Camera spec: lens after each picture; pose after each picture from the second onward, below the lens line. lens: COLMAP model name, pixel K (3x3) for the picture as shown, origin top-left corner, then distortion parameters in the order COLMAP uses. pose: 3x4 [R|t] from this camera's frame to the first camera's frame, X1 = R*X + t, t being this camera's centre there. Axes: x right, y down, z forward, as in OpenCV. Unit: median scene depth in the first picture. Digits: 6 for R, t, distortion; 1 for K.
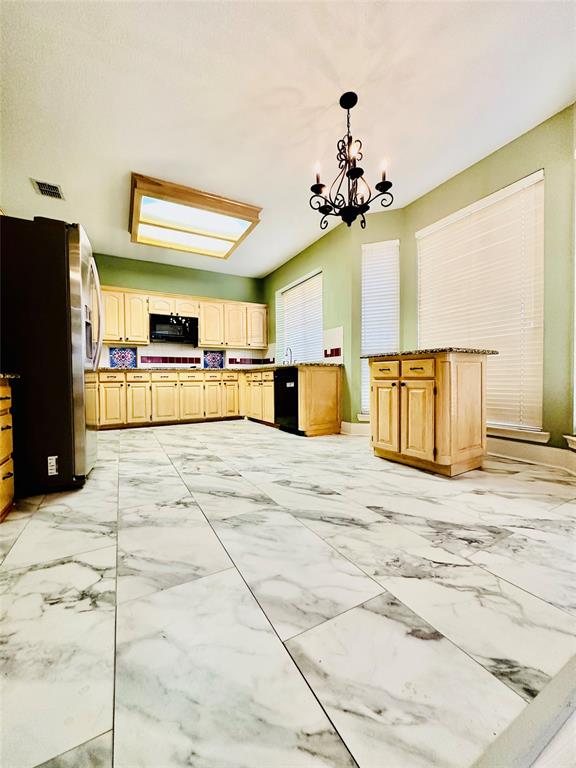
lens RADIAL K [[305.4, 0, 289.8], [0, 305.4, 383.8], [0, 0, 1]] dist [-0.002324, 0.000172]
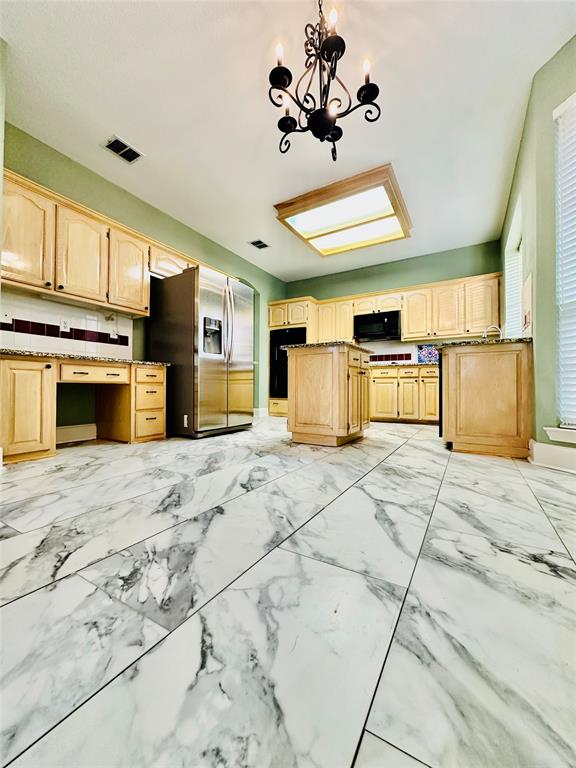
lens RADIAL K [[305.4, 0, 289.8], [0, 305.4, 383.8], [0, 0, 1]] dist [-0.002324, 0.000172]
pose [[0.506034, -0.001796, -0.862512, 0.399301], [-0.027024, 0.999474, -0.017936, 0.040227], [0.862090, 0.032384, 0.505719, 0.298174]]
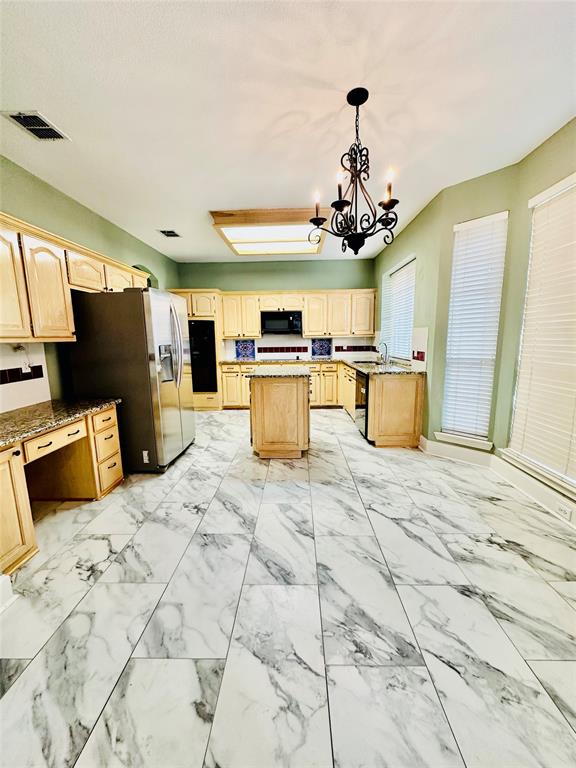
lens RADIAL K [[305.4, 0, 289.8], [0, 305.4, 383.8], [0, 0, 1]] dist [-0.002324, 0.000172]
pose [[0.862297, 0.074745, -0.500856, 0.254758], [-0.004135, 0.990053, 0.140631, -0.137590], [0.506386, -0.119195, 0.854029, 0.053980]]
